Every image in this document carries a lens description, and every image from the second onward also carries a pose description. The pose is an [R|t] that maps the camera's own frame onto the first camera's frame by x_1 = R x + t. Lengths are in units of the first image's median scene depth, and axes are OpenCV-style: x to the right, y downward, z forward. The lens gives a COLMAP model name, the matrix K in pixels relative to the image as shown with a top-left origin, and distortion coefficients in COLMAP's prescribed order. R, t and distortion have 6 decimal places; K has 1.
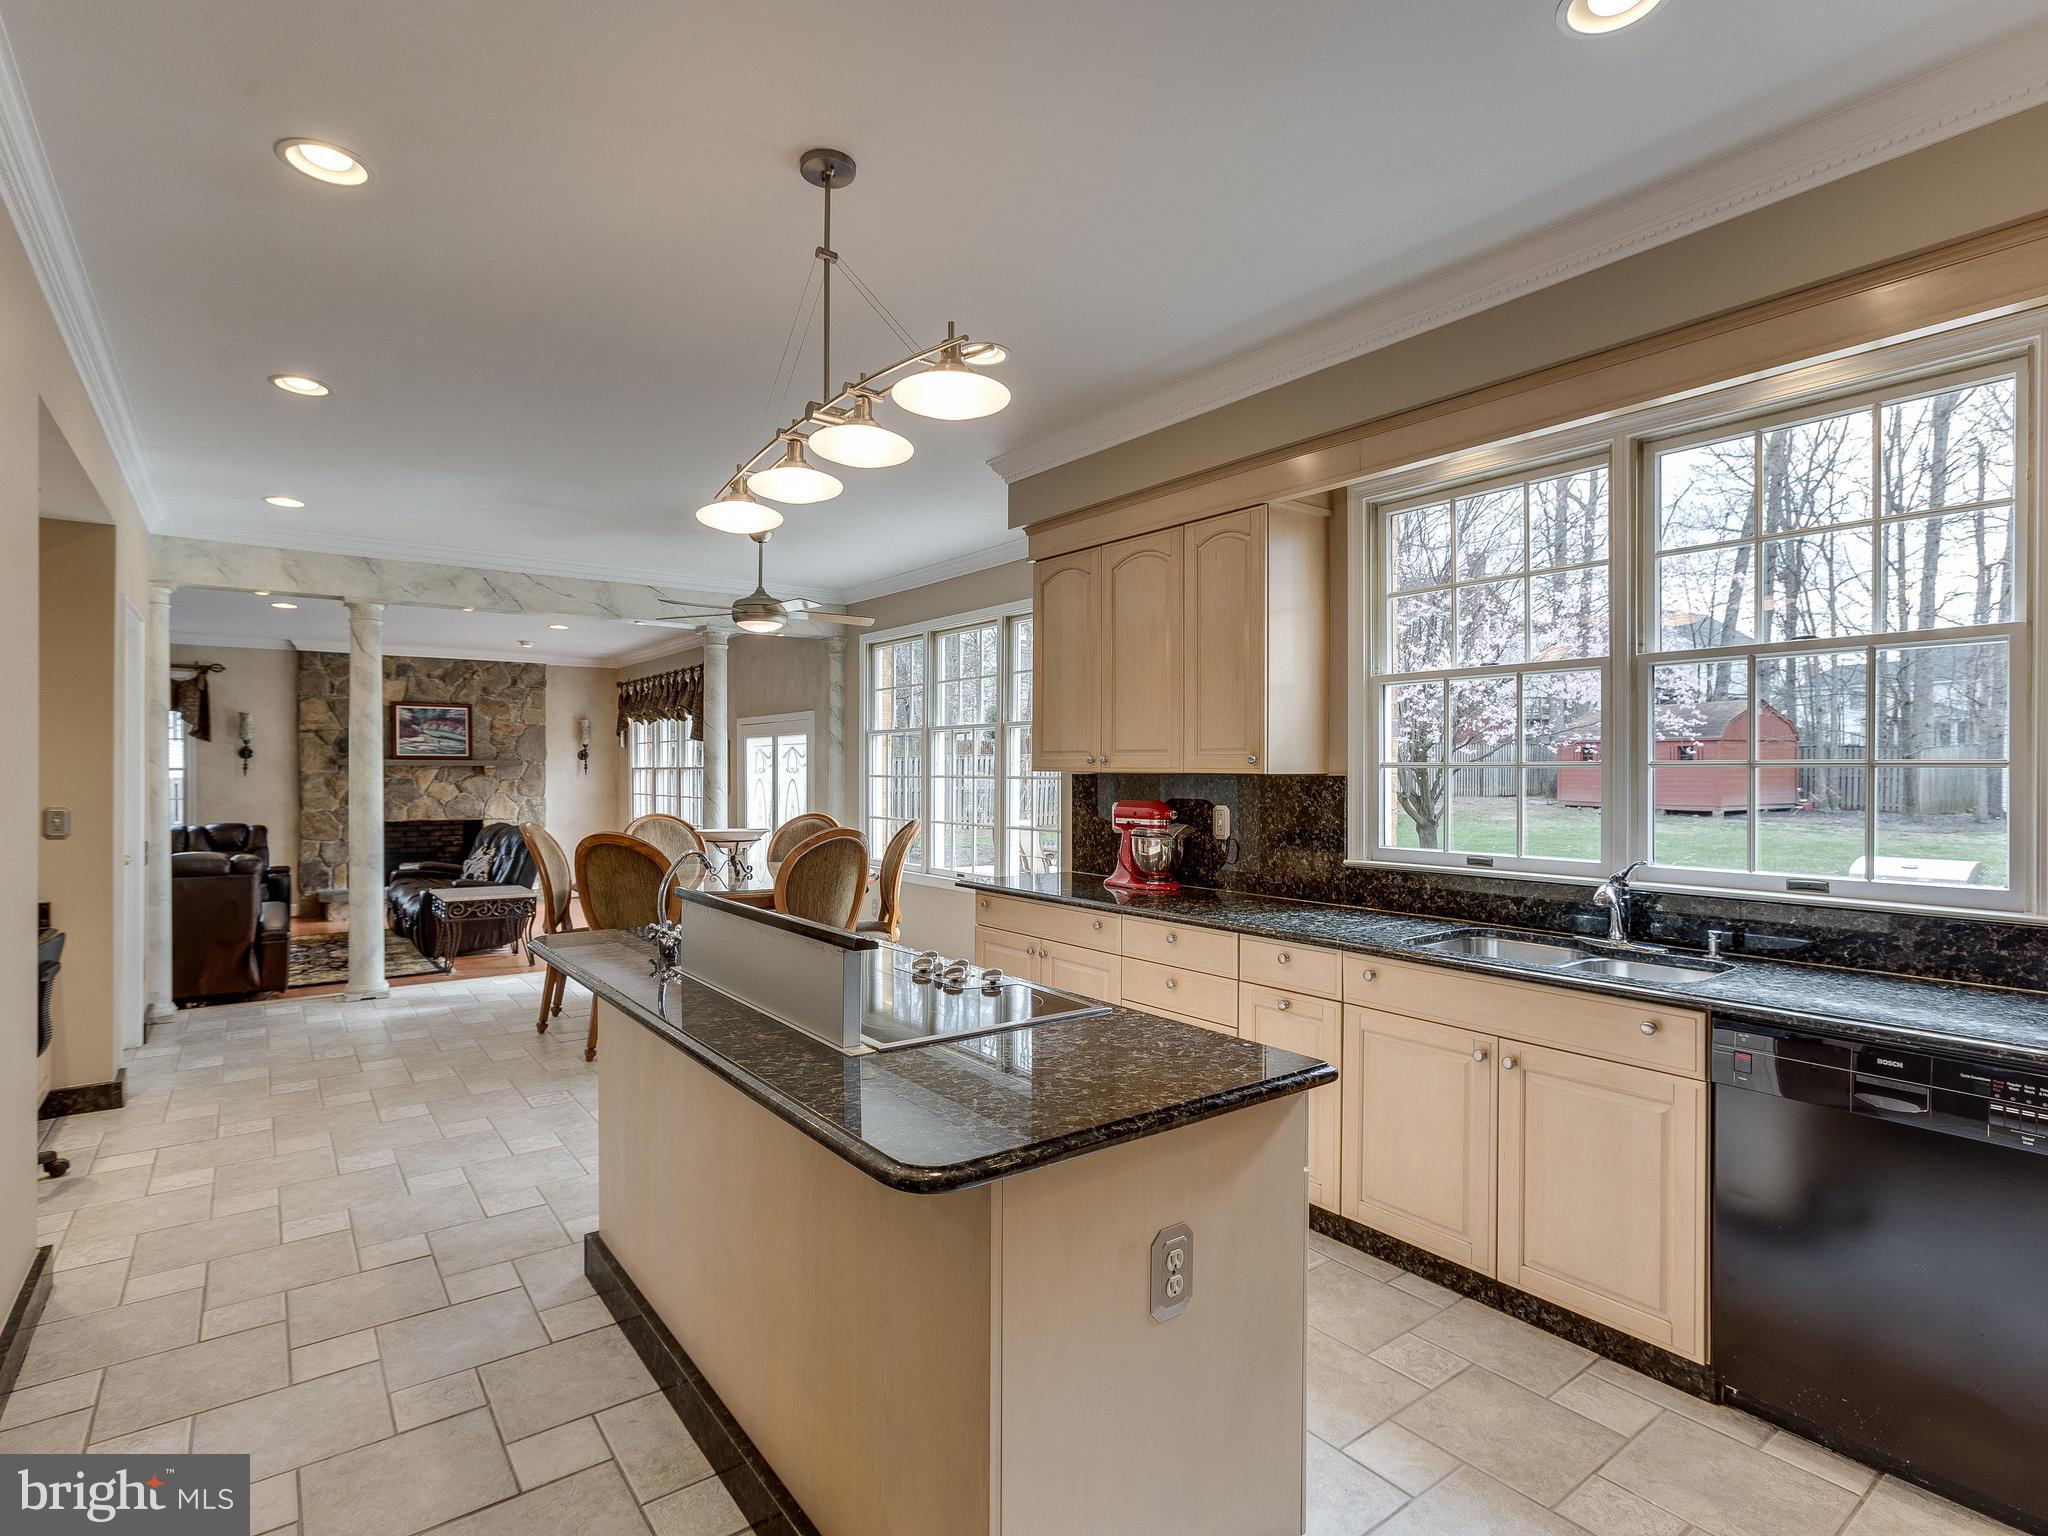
lens RADIAL K [[1042.7, 0, 1021.4], [0, 1042.7, 767.8], [0, 0, 1]] dist [-0.026718, 0.023383]
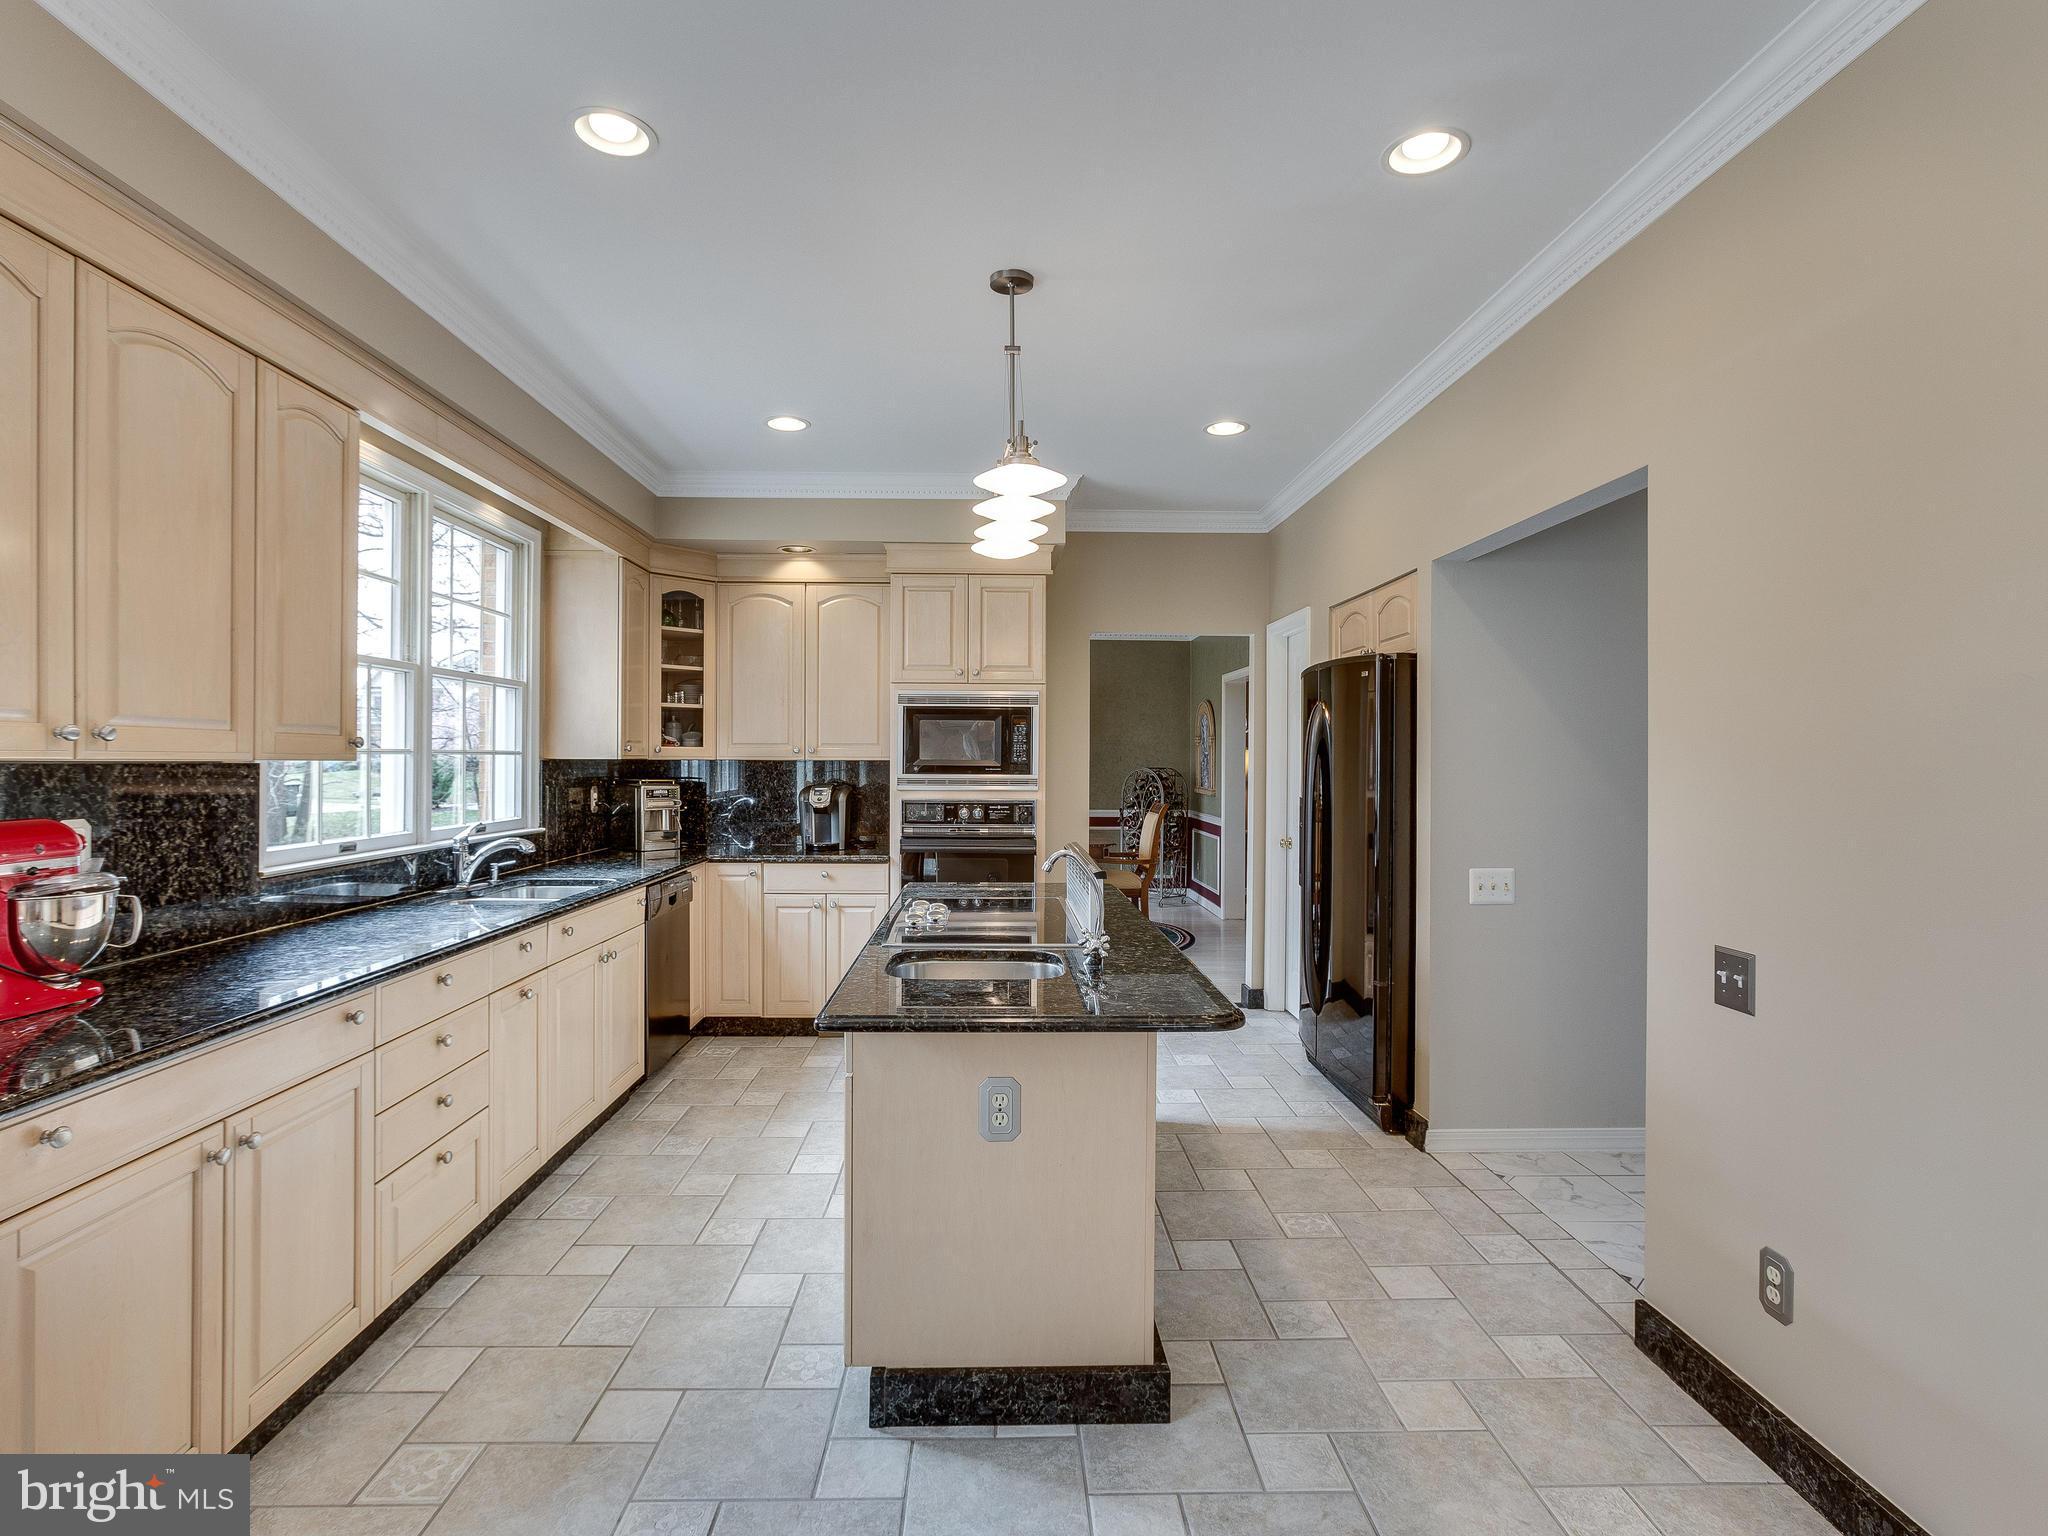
lens RADIAL K [[1042.7, 0, 1021.4], [0, 1042.7, 767.8], [0, 0, 1]] dist [-0.026718, 0.023383]
pose [[-0.821155, -0.007123, 0.570661, -0.254081], [-0.002891, 0.999961, 0.008320, 0.001383], [-0.570698, 0.005182, -0.821144, 0.561449]]
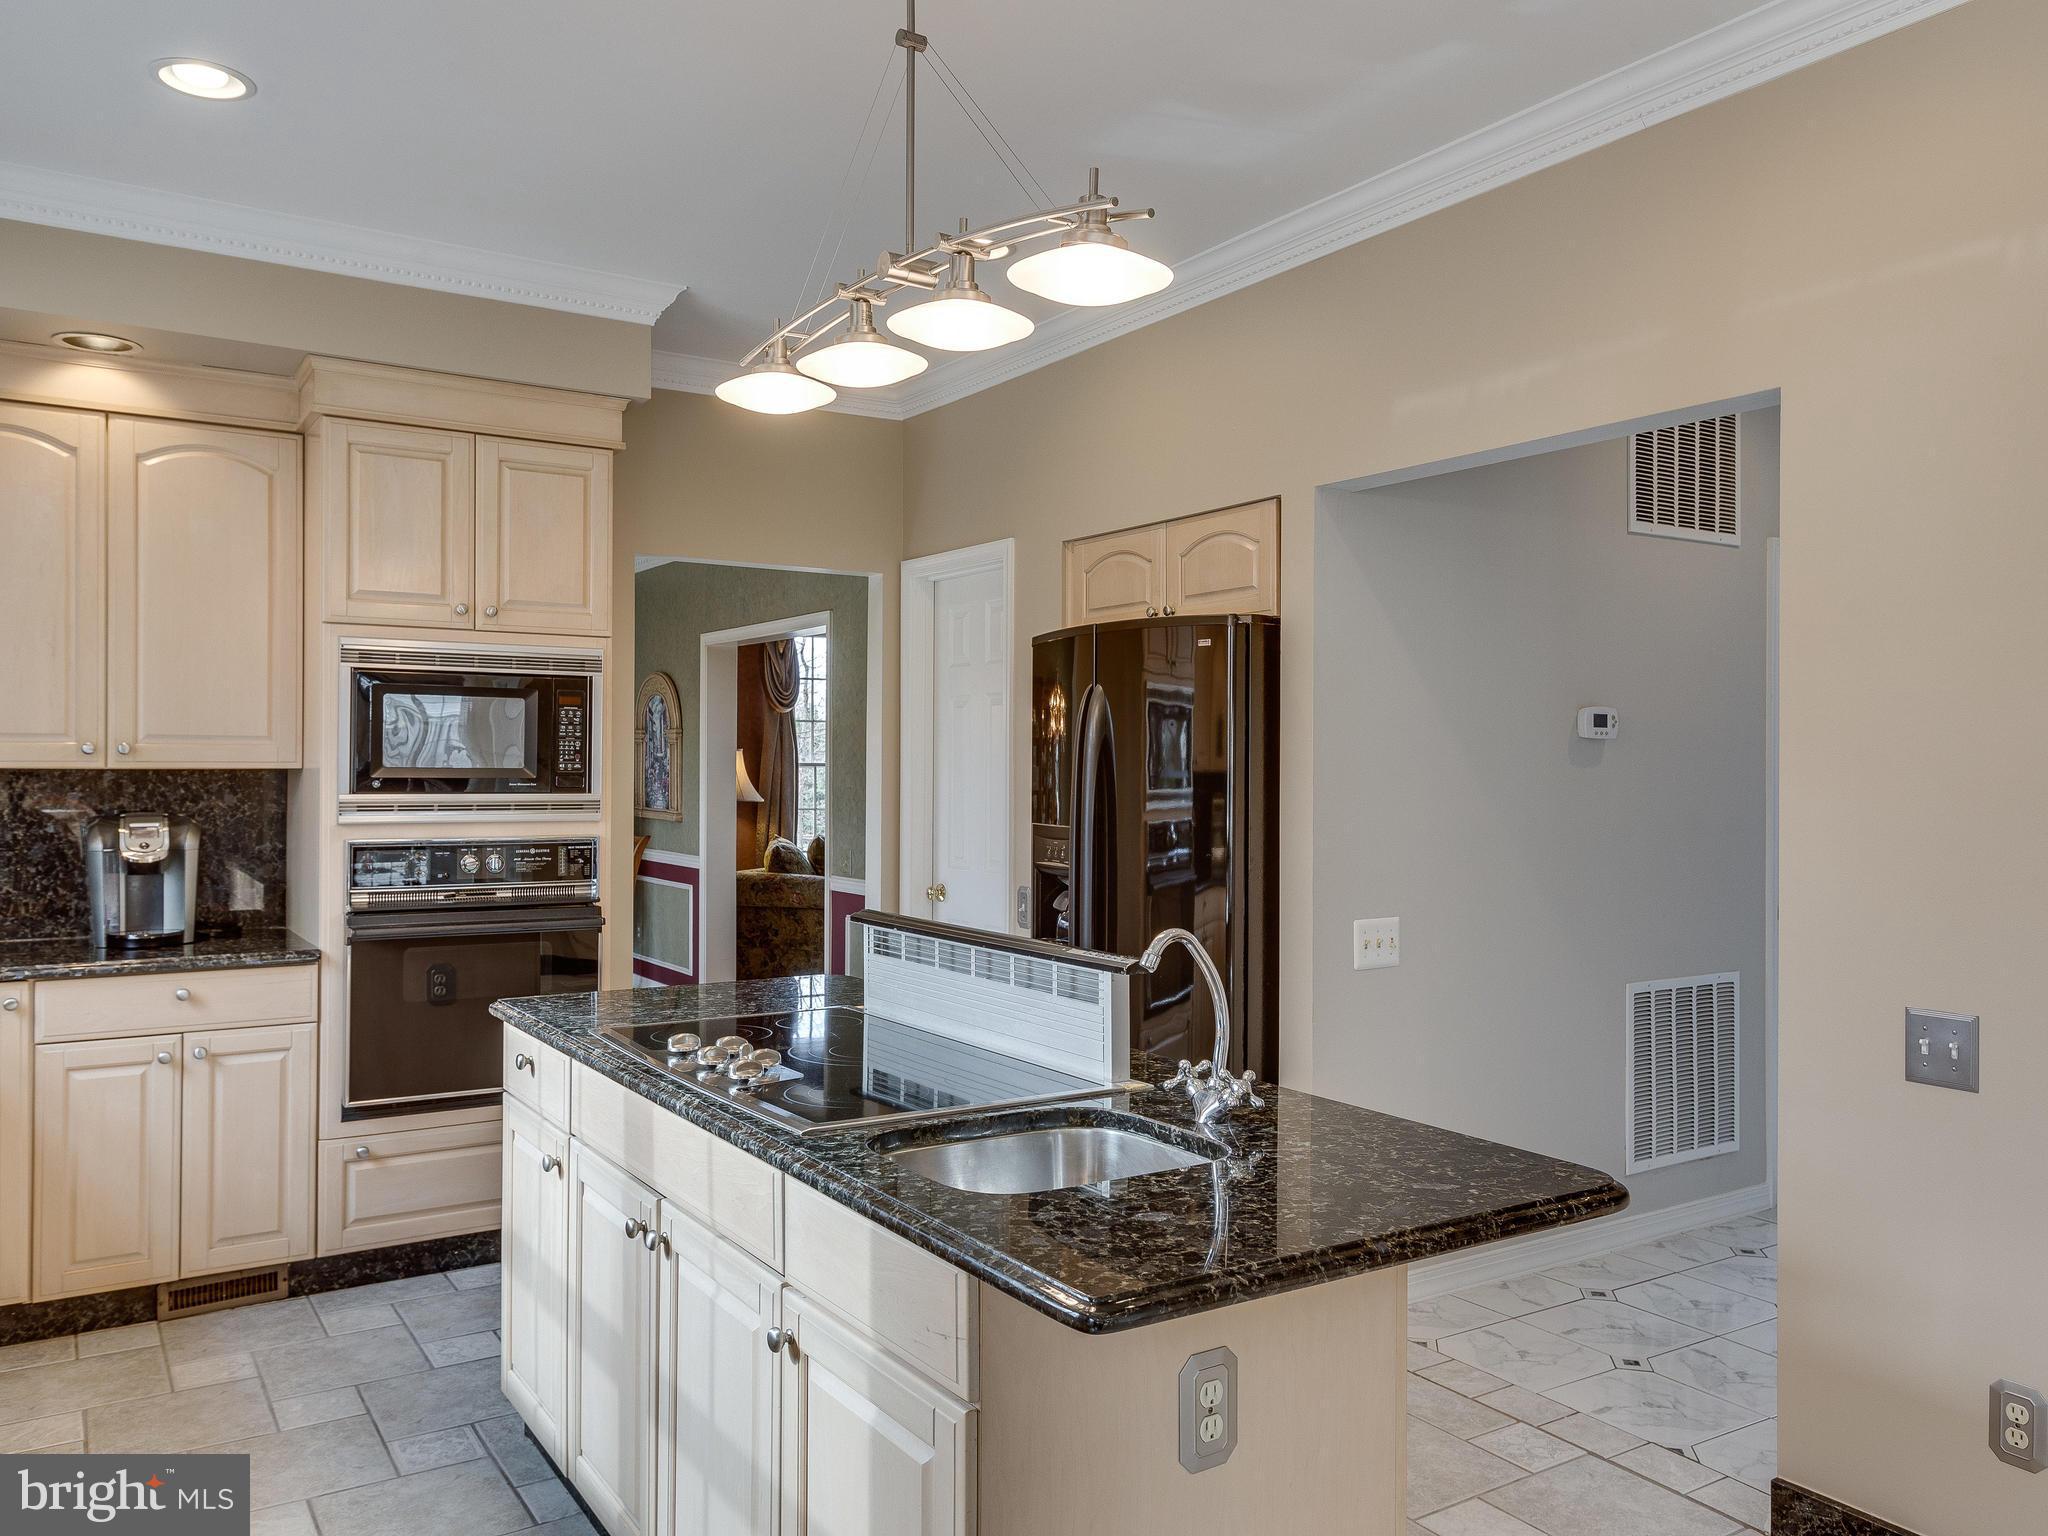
lens RADIAL K [[1529.2, 0, 1024.0], [0, 1529.2, 768.0], [0, 0, 1]] dist [0.009532, 0.000651]
pose [[-0.998022, -0.004441, 0.062708, -0.092024], [-0.004339, 0.999989, 0.001763, 0.000418], [-0.062715, 0.001487, -0.998030, 0.563179]]
